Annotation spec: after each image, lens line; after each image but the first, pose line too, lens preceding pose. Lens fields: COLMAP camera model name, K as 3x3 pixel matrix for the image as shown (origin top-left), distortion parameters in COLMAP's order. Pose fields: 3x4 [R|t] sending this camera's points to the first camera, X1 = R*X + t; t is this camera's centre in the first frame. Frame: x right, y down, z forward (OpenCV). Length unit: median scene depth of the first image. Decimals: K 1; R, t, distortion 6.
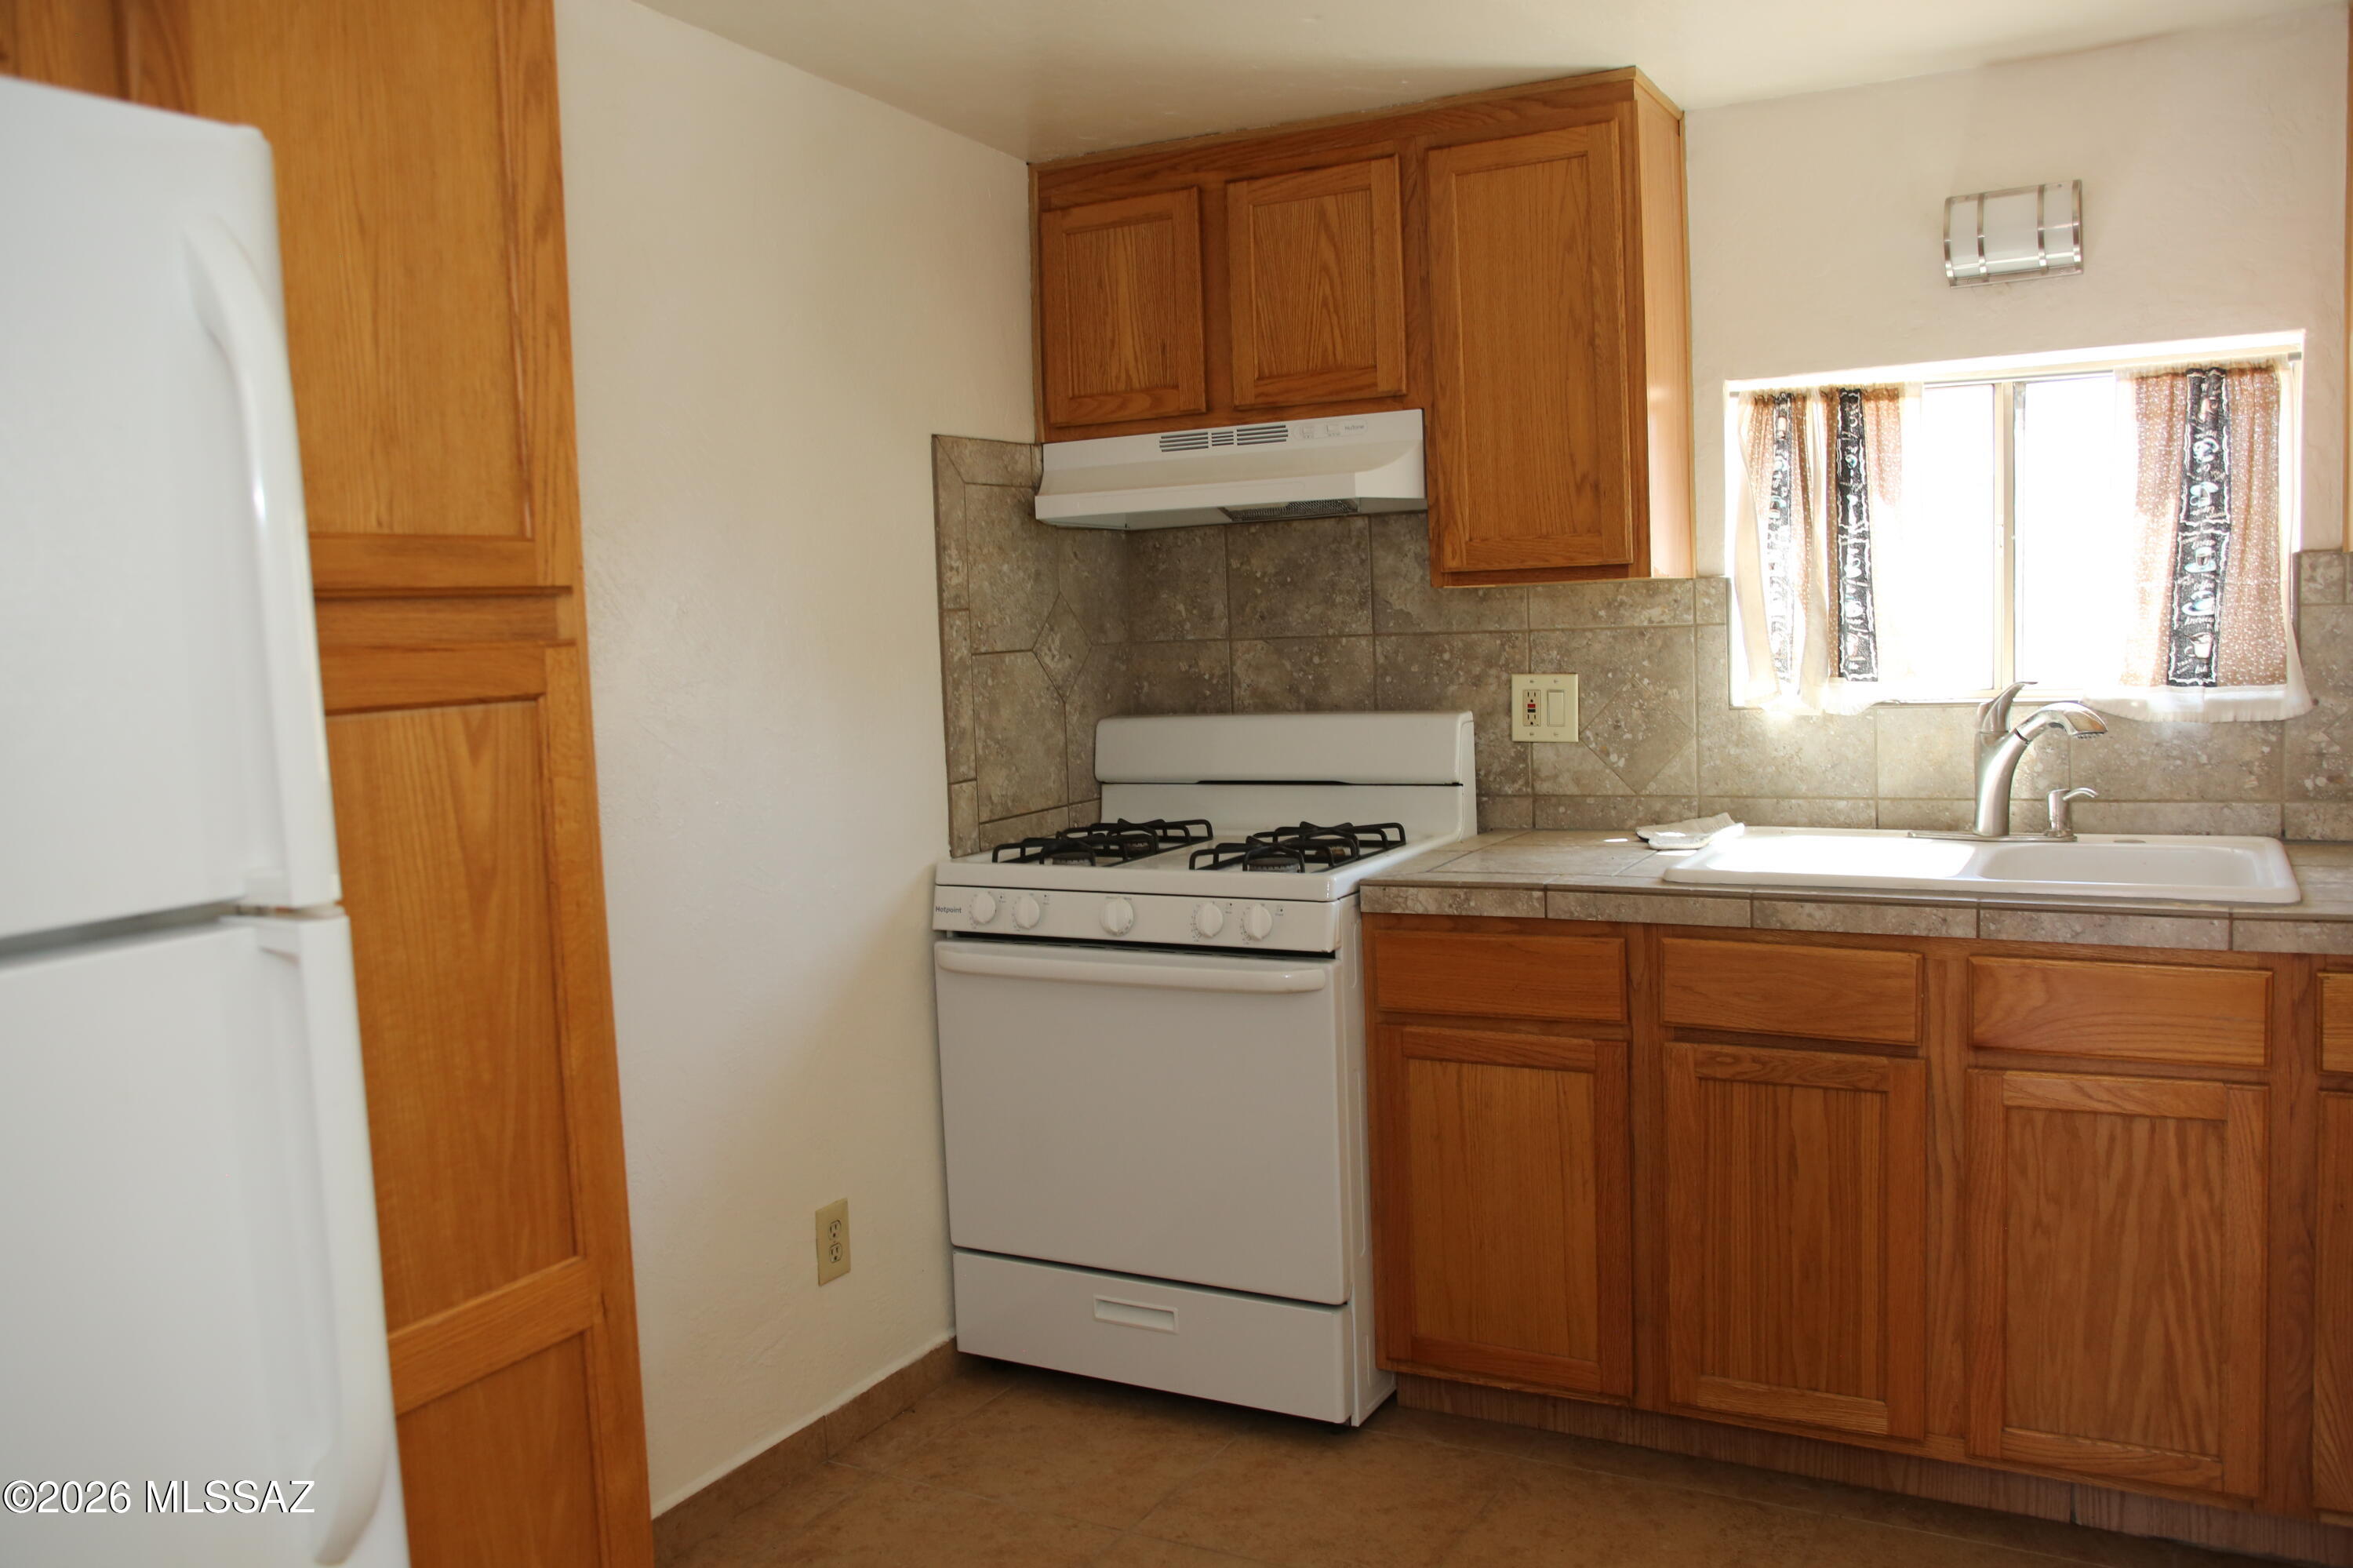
lens RADIAL K [[1883.4, 0, 1167.0], [0, 1883.4, 781.6], [0, 0, 1]] dist [-0.103472, 0.107808]
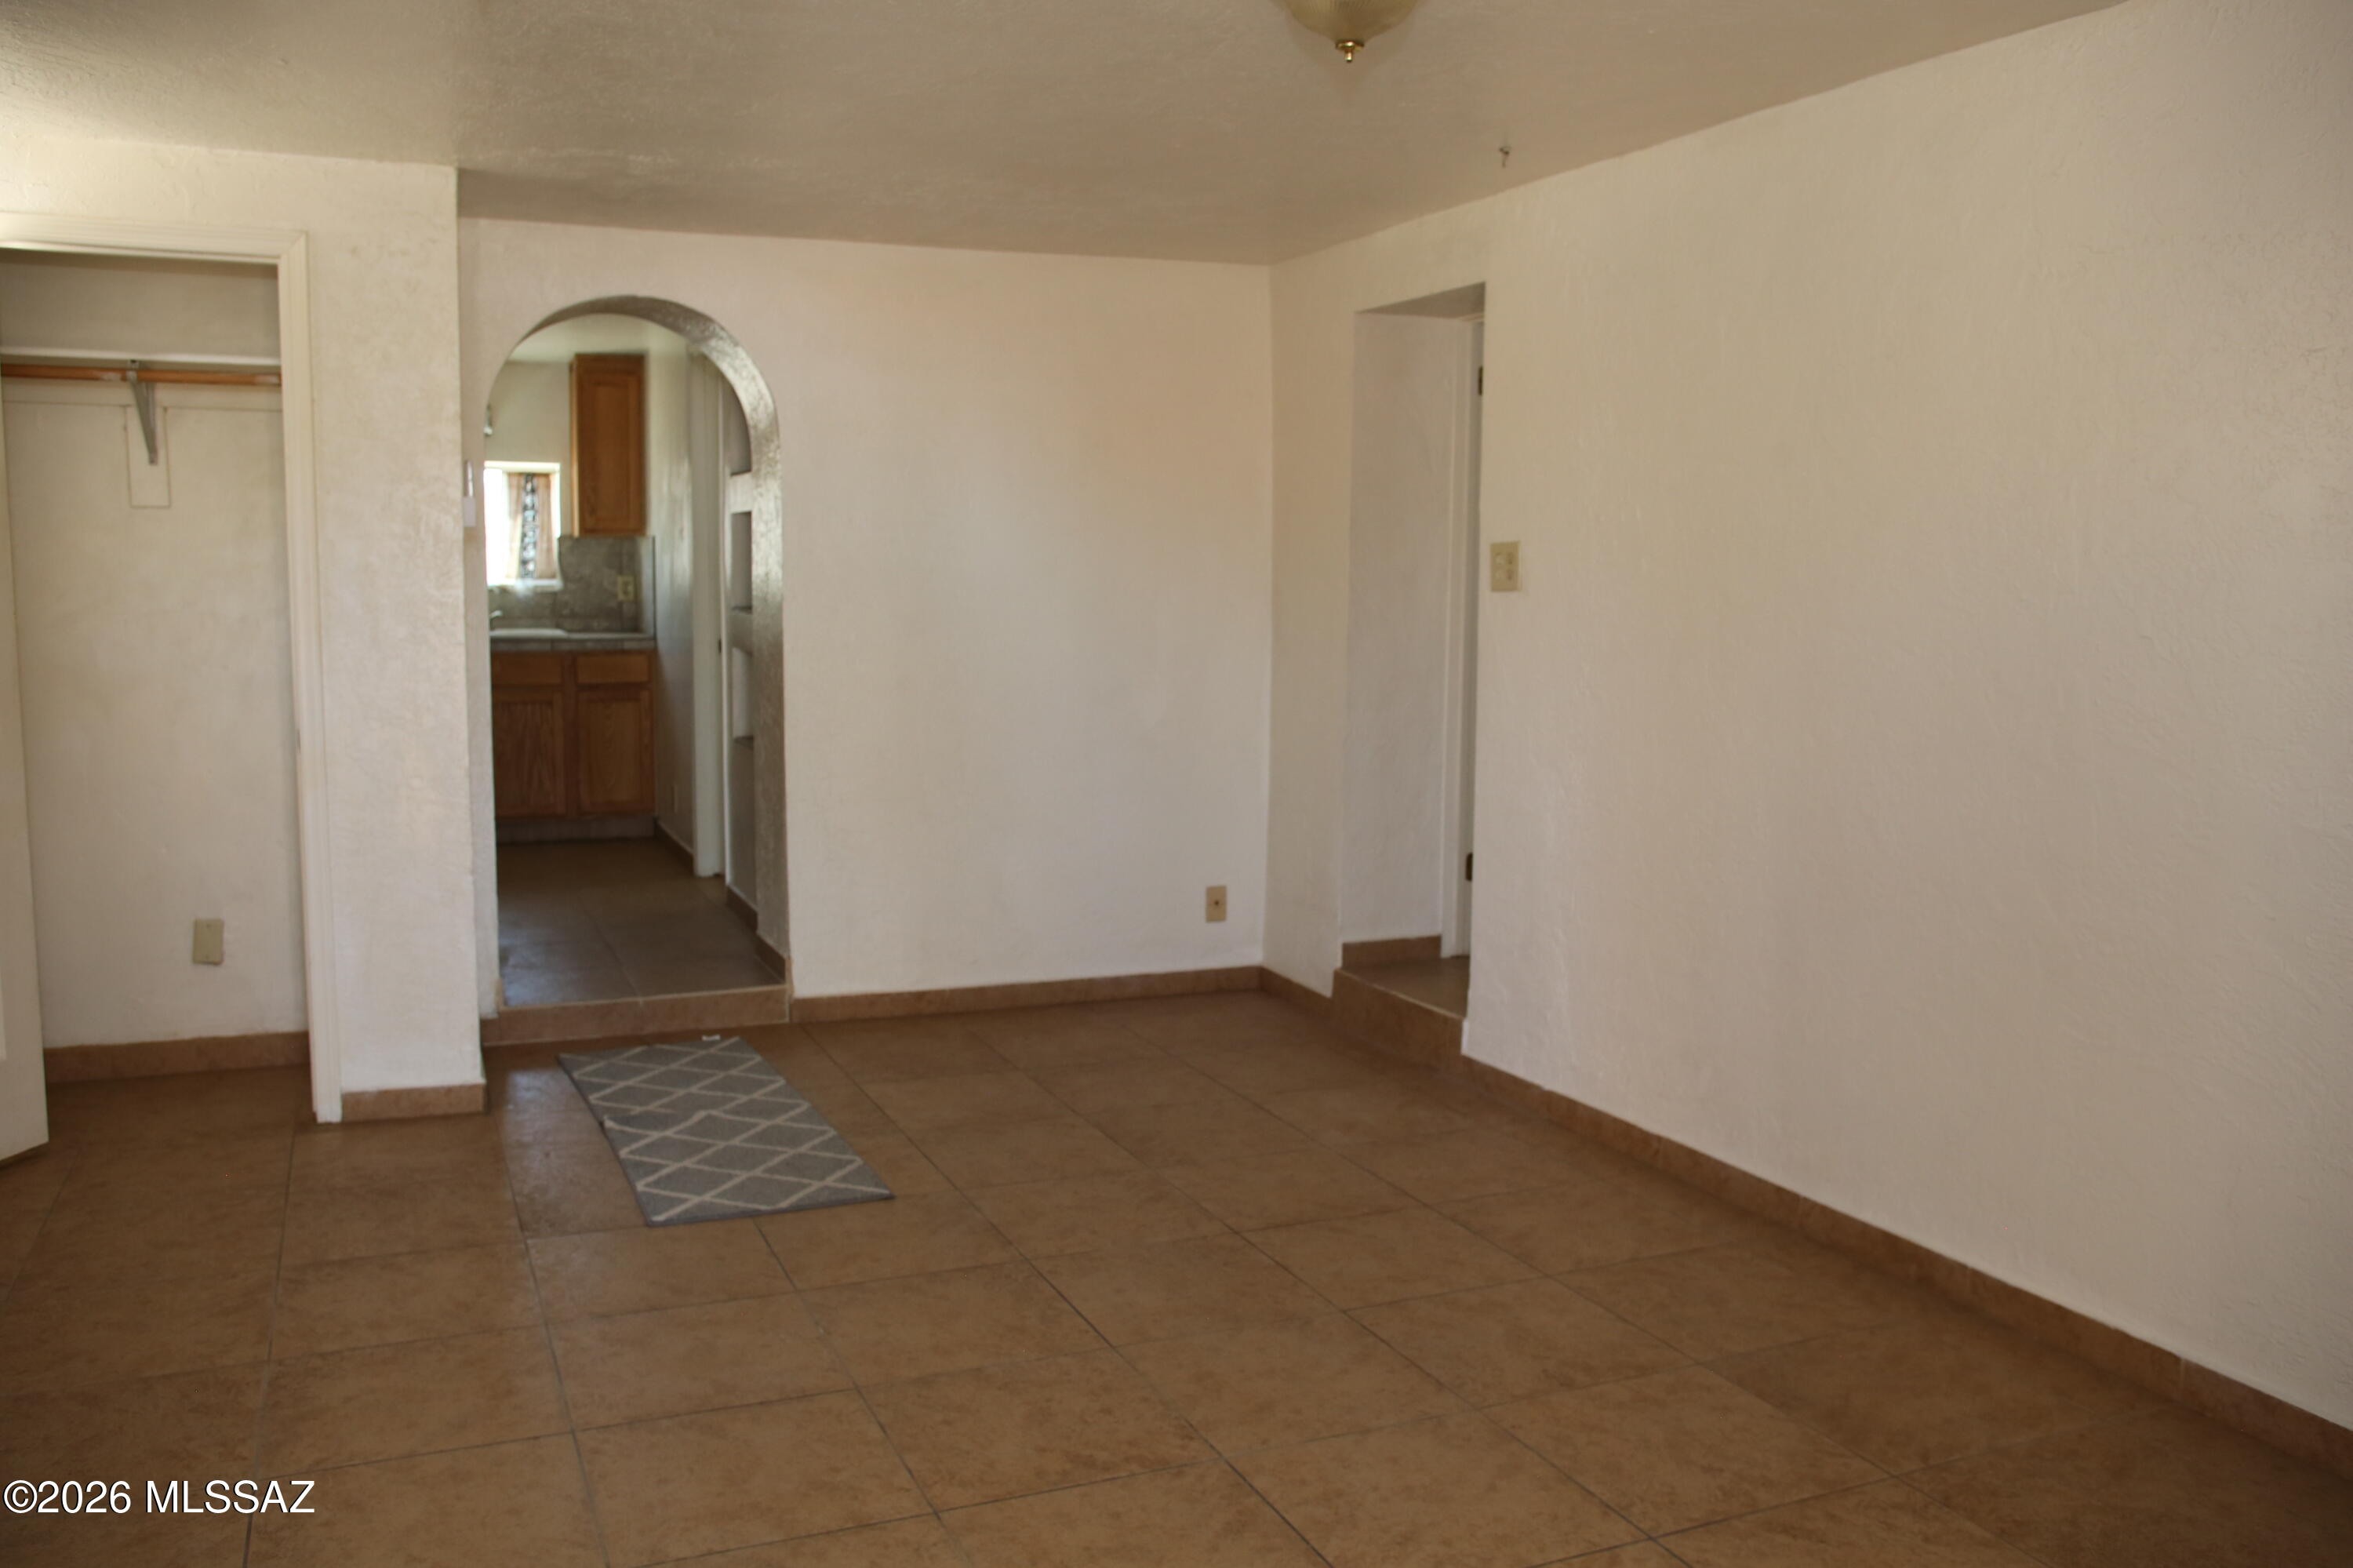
lens RADIAL K [[1883.4, 0, 1167.0], [0, 1883.4, 781.6], [0, 0, 1]] dist [-0.103472, 0.107808]
pose [[0.610892, -0.041615, 0.790620, -1.150651], [0.034899, 0.999062, 0.025620, 0.223153], [-0.790945, 0.011941, 0.611771, -1.579238]]
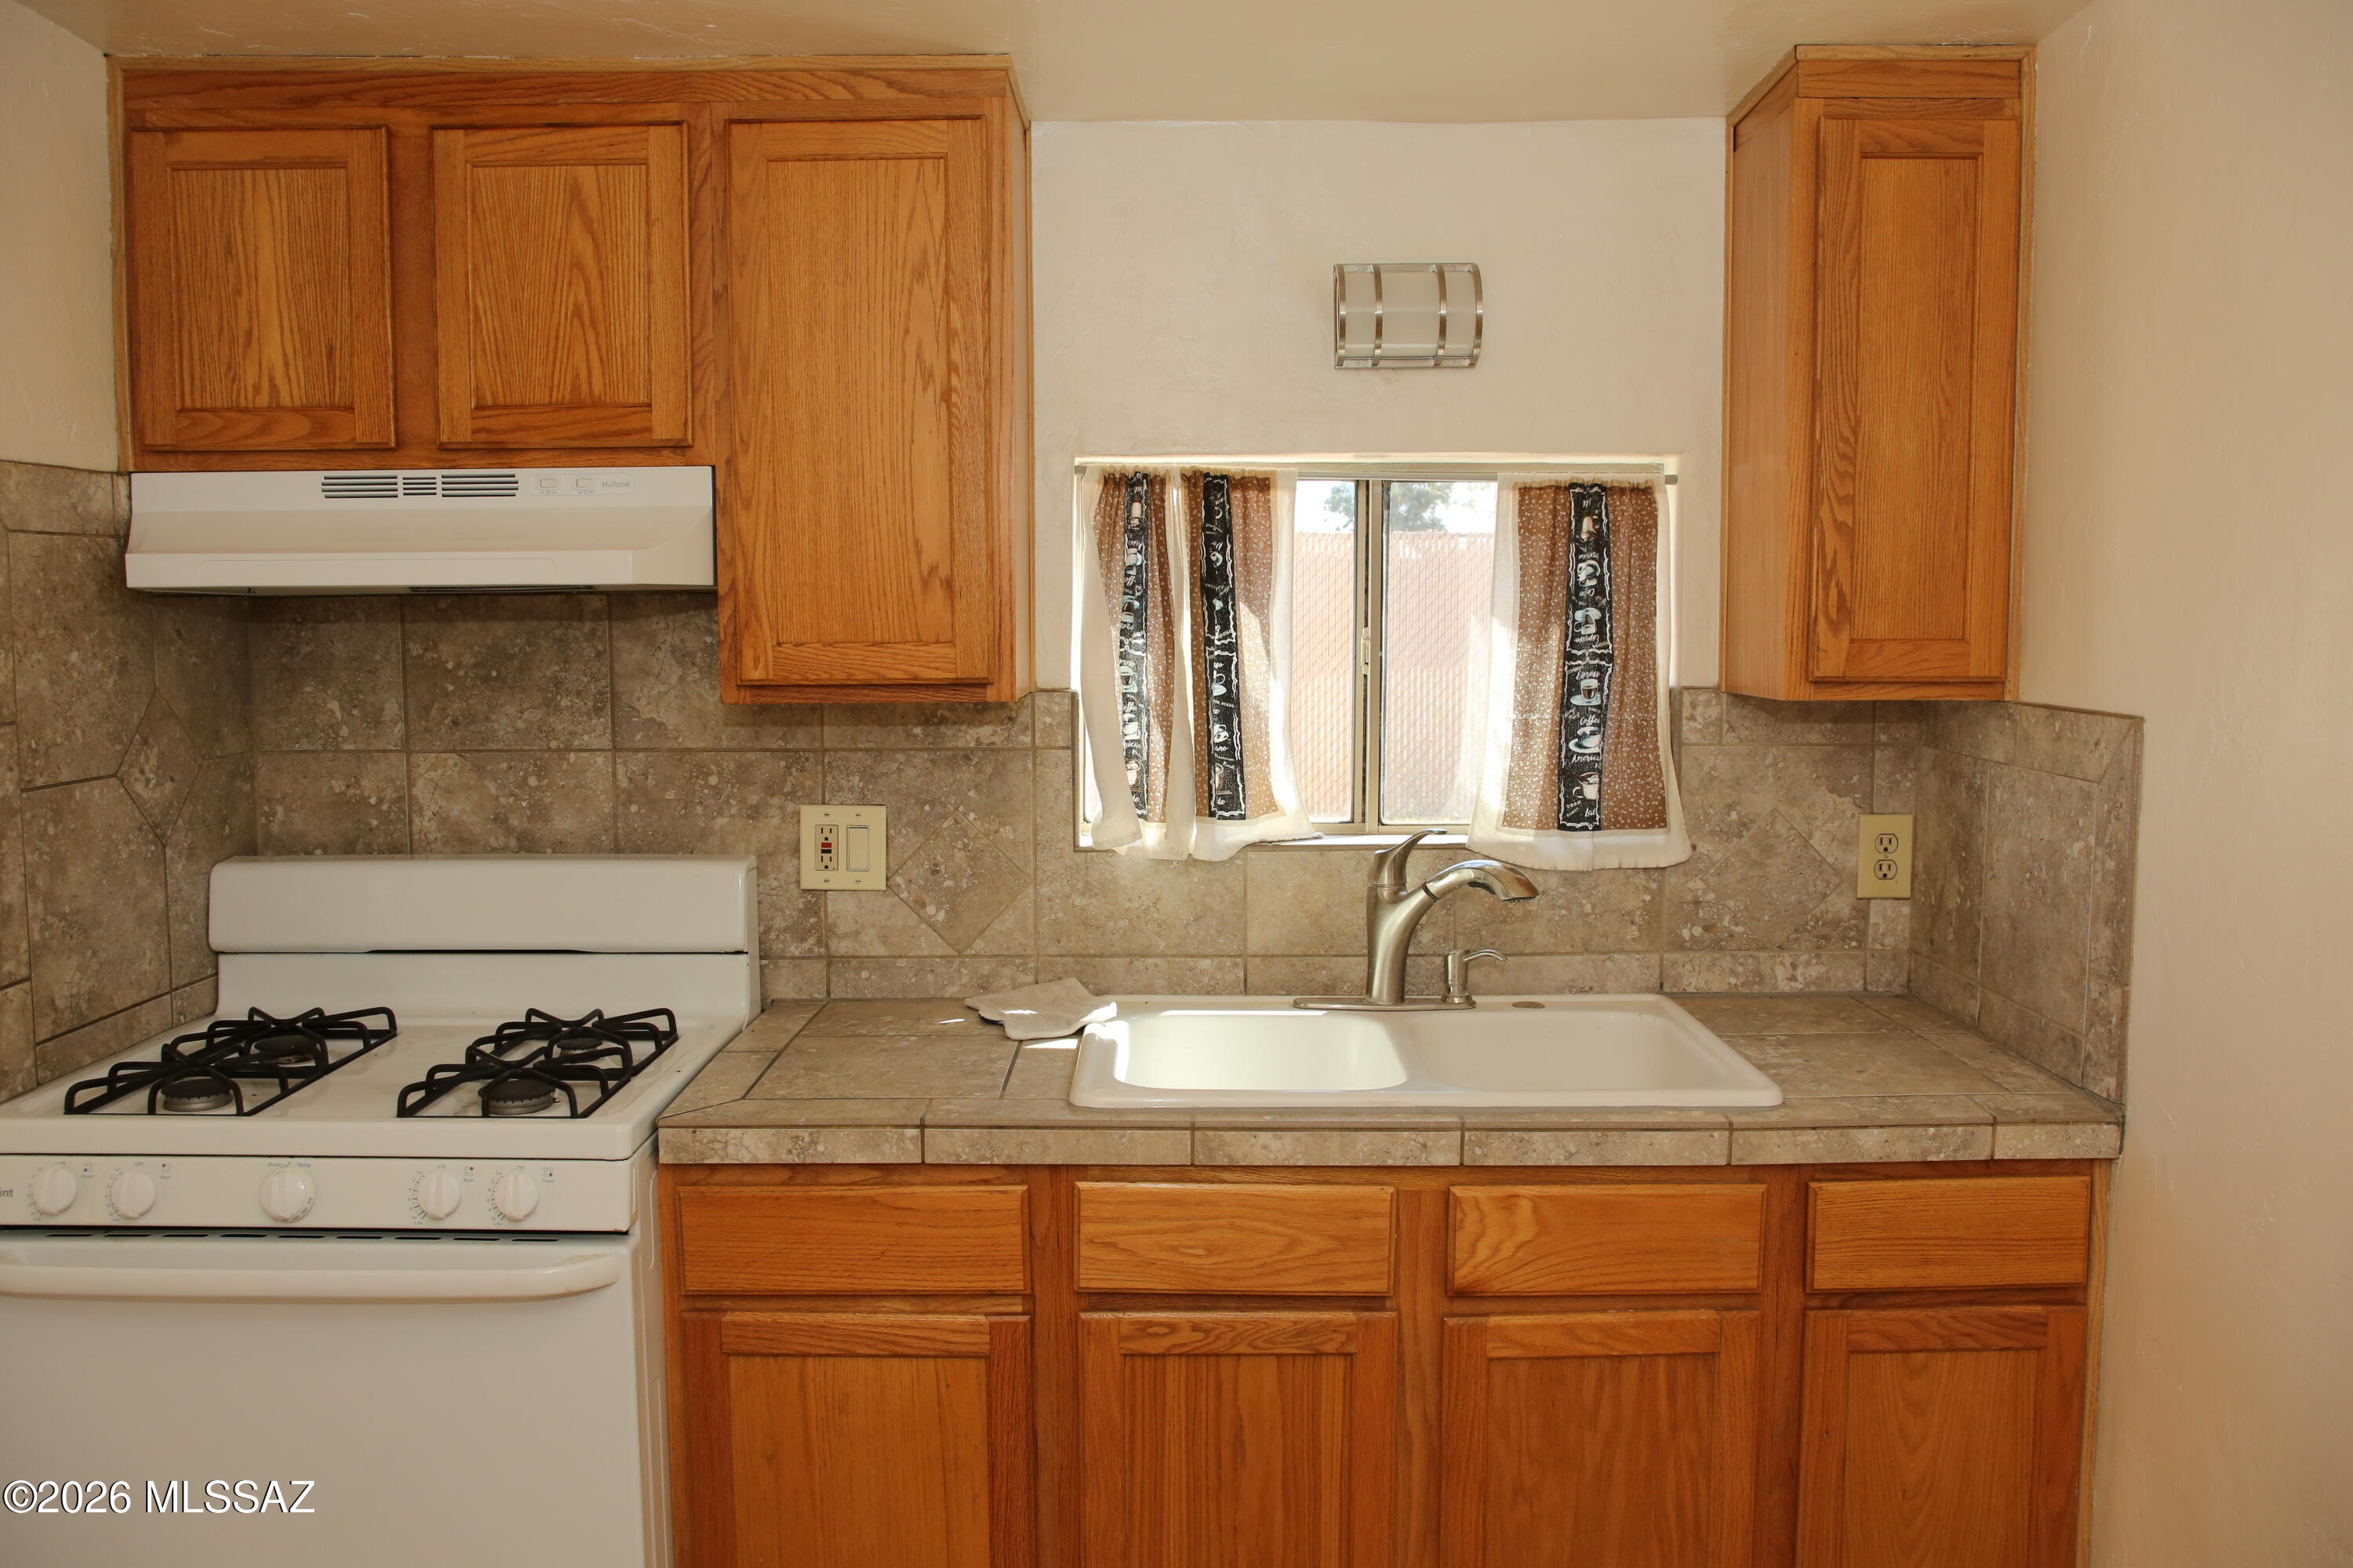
lens RADIAL K [[1883.4, 0, 1167.0], [0, 1883.4, 781.6], [0, 0, 1]] dist [-0.103472, 0.107808]
pose [[0.877796, -0.007420, 0.478978, -0.065966], [0.010103, 0.999944, -0.003026, -0.071503], [-0.478929, 0.007496, 0.877822, 0.267322]]
